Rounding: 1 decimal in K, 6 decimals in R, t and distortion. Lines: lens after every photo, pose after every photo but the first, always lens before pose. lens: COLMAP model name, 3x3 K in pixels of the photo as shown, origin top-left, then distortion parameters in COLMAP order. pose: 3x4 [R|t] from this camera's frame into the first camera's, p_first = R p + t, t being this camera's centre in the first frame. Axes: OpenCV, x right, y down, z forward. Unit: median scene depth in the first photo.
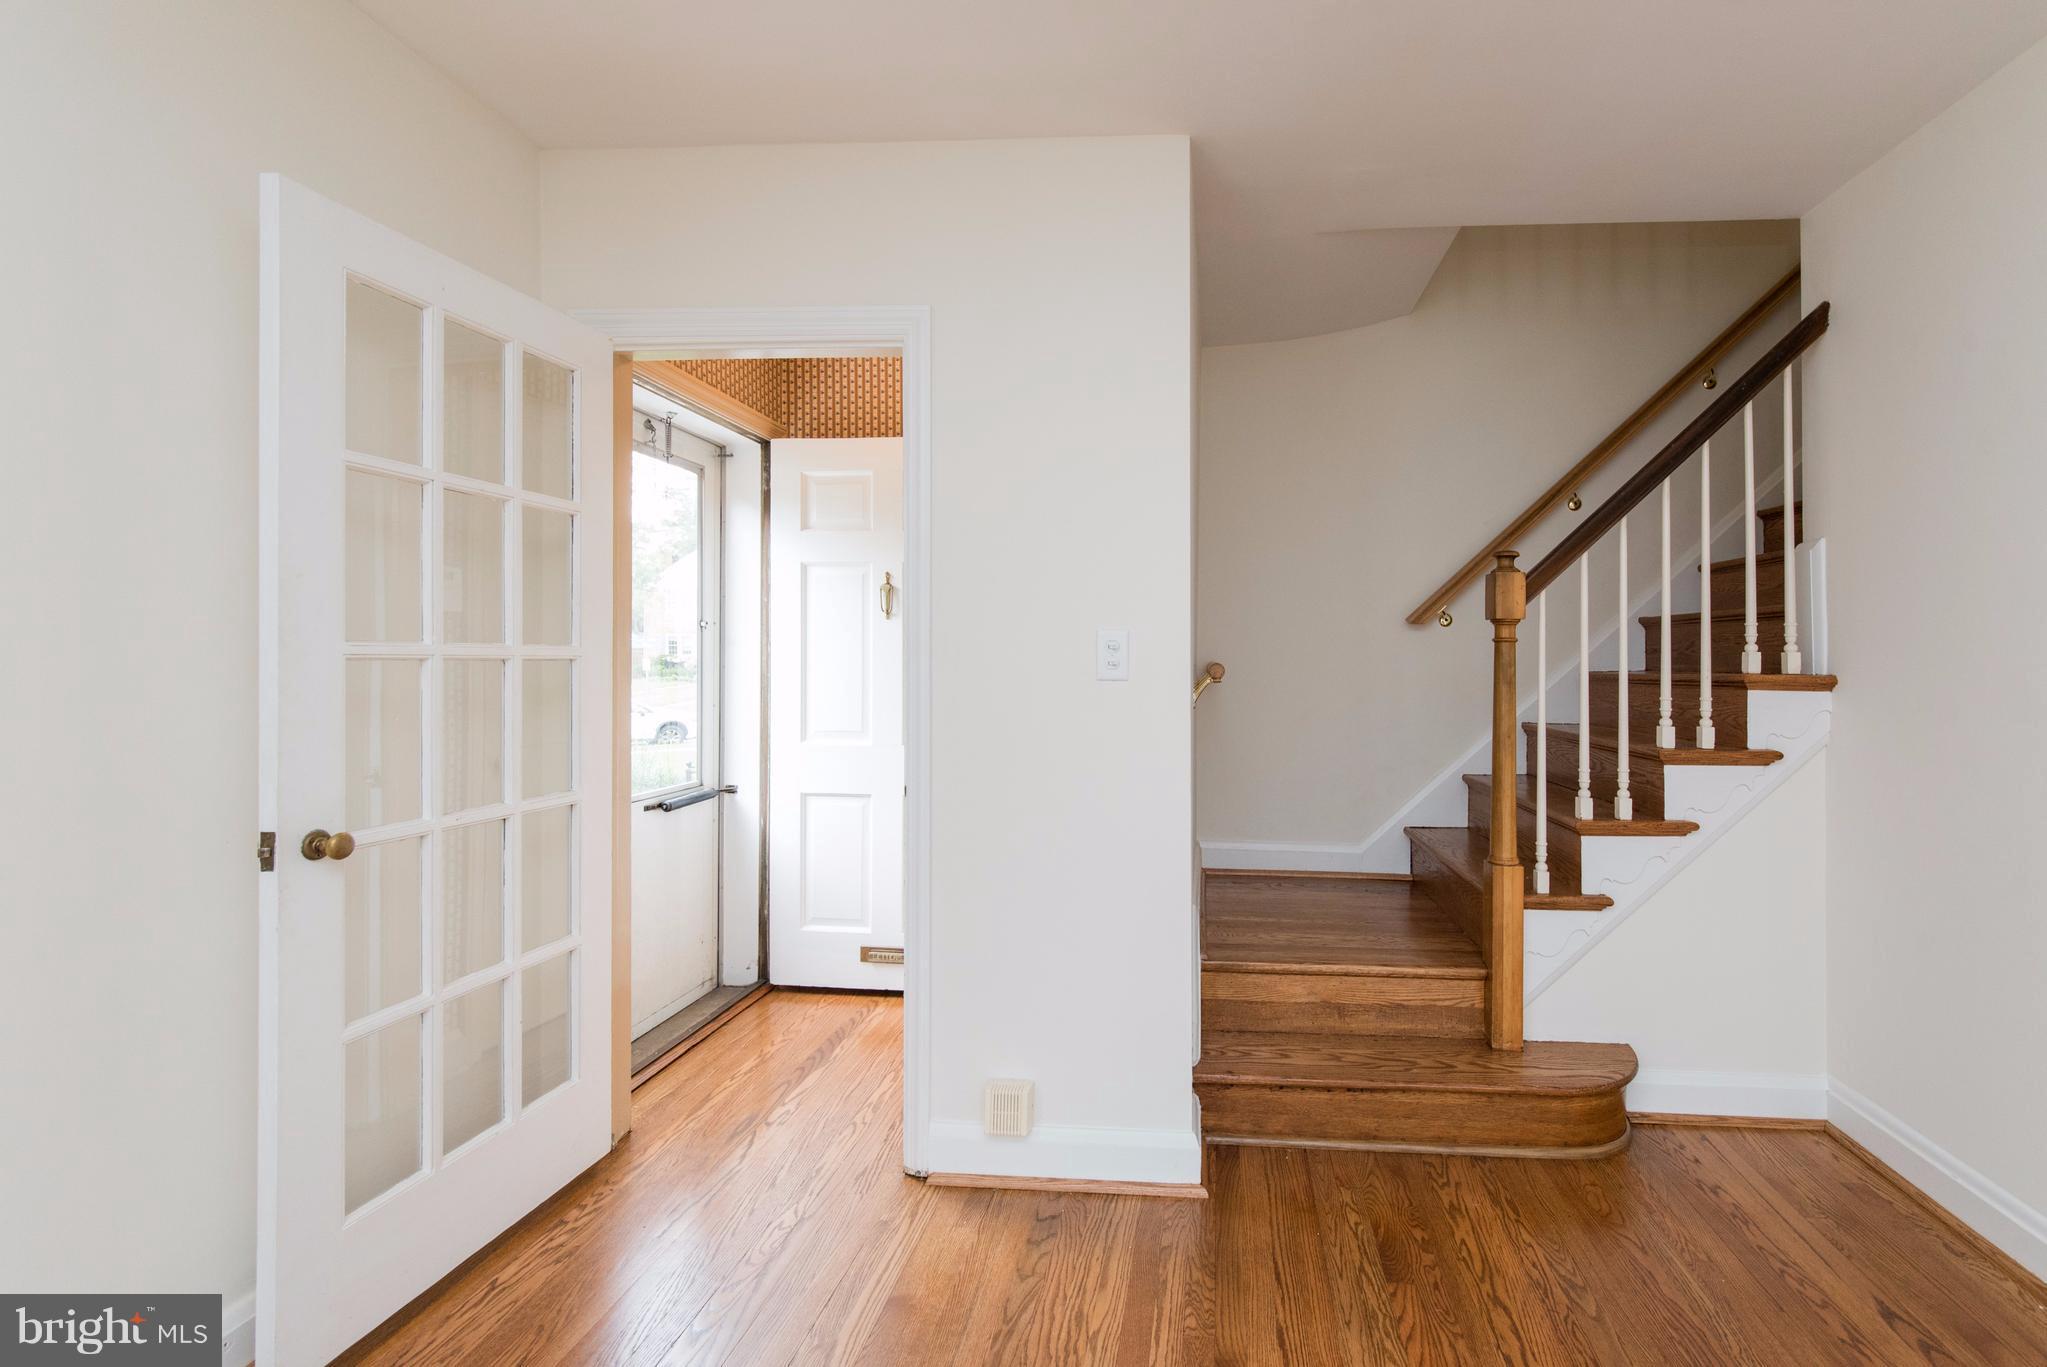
lens RADIAL K [[711.5, 0, 1025.3], [0, 711.5, 655.0], [0, 0, 1]] dist [0.000992, 0.000016]
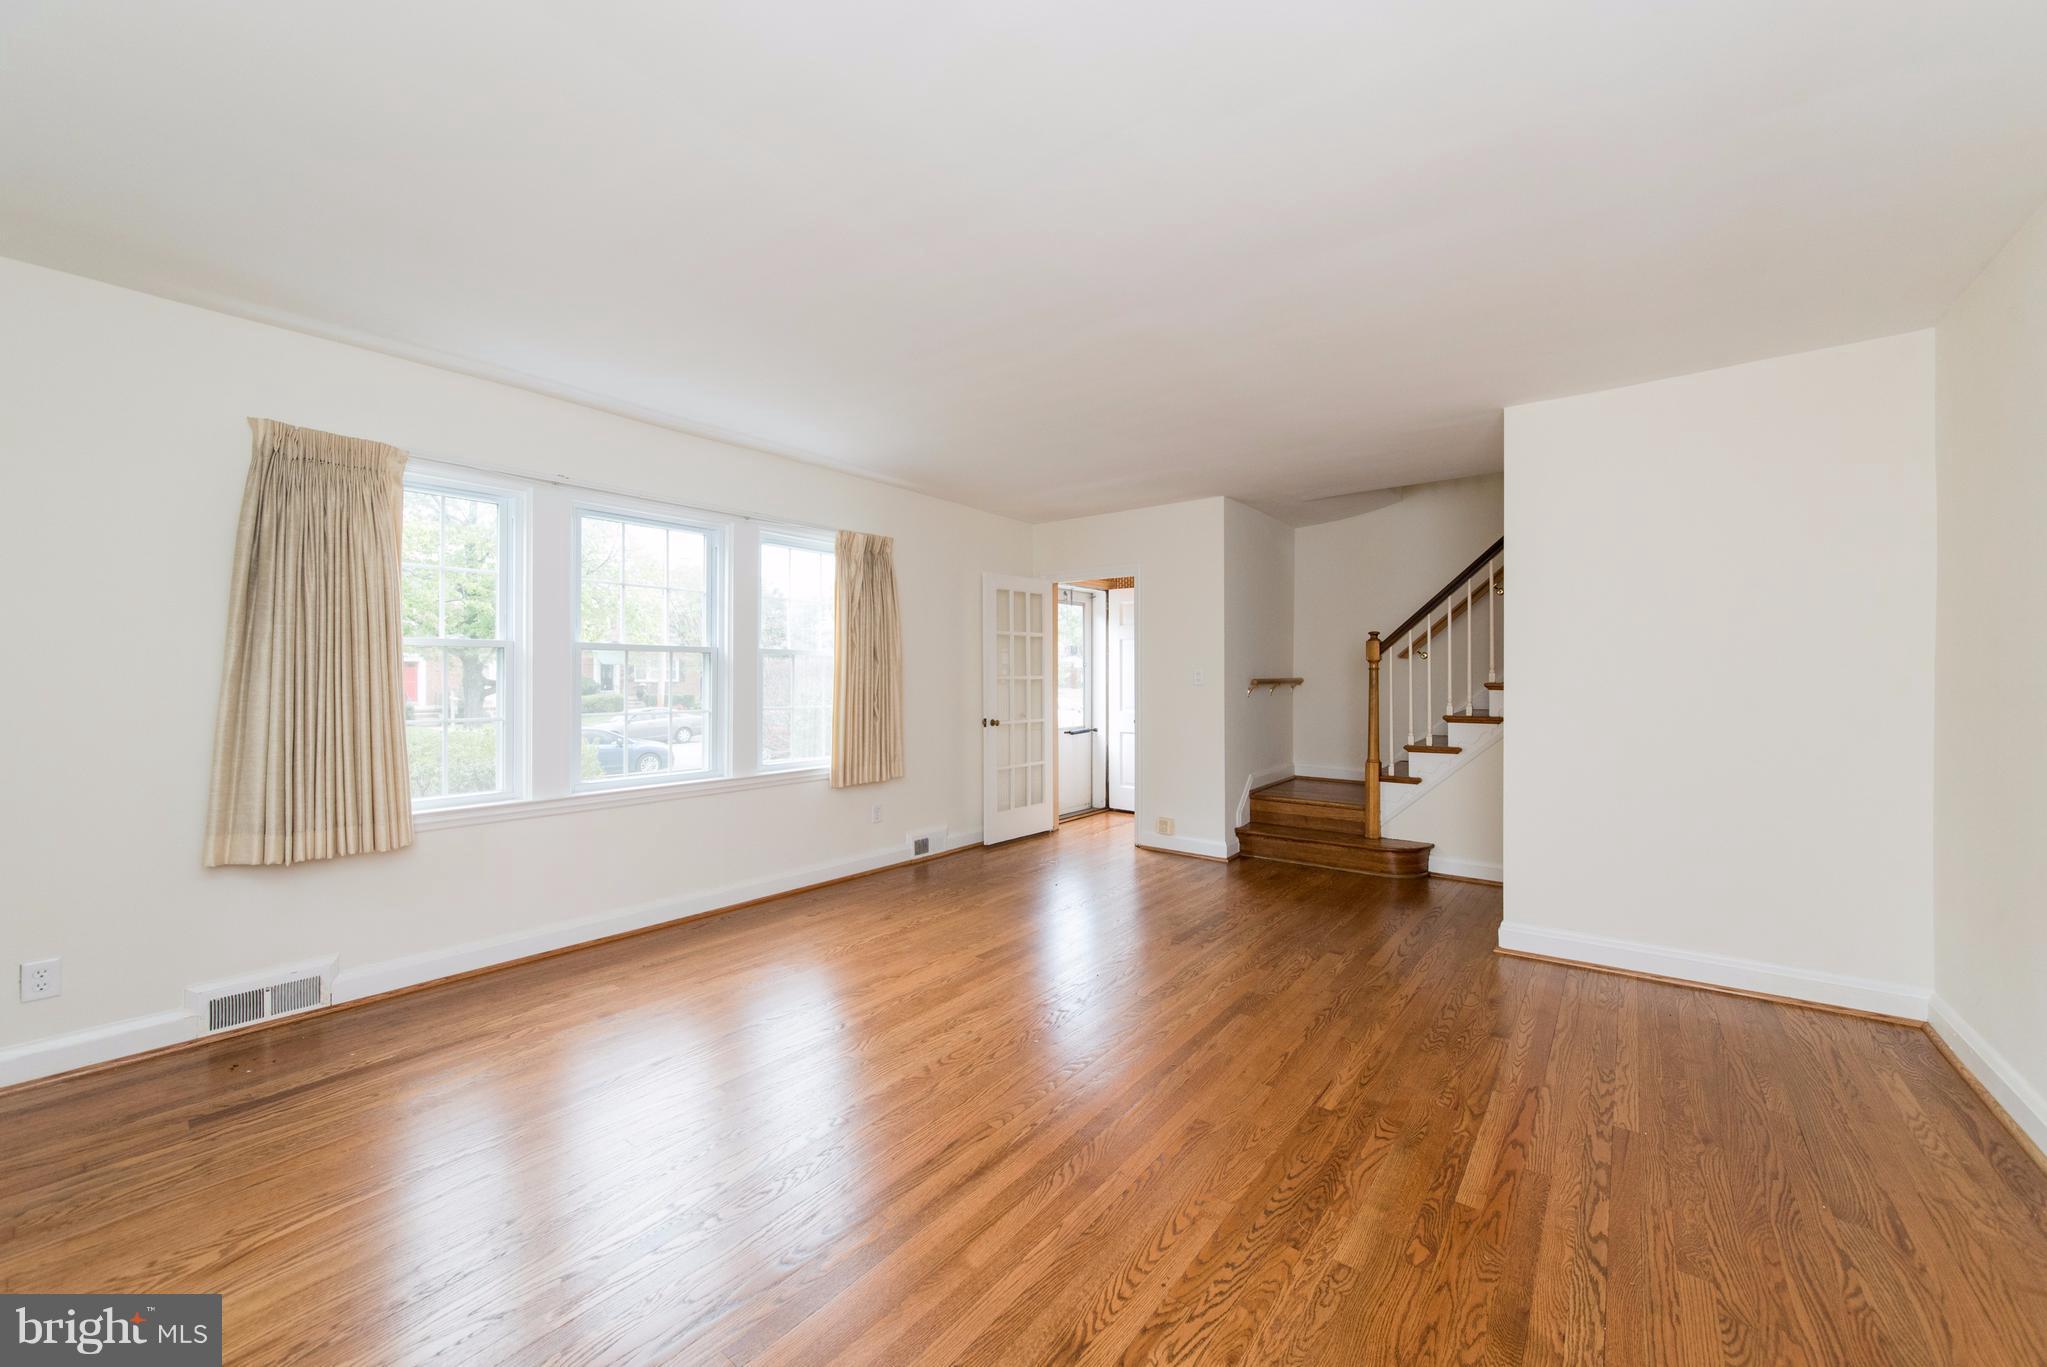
lens RADIAL K [[831.0, 0, 1018.9], [0, 831.0, 681.0], [0, 0, 1]] dist [0.002370, -0.000007]
pose [[0.830973, -0.003244, -0.556304, 1.139502], [0.010281, 0.999902, 0.009527, -0.018393], [0.556218, -0.013637, 0.830925, -1.819598]]
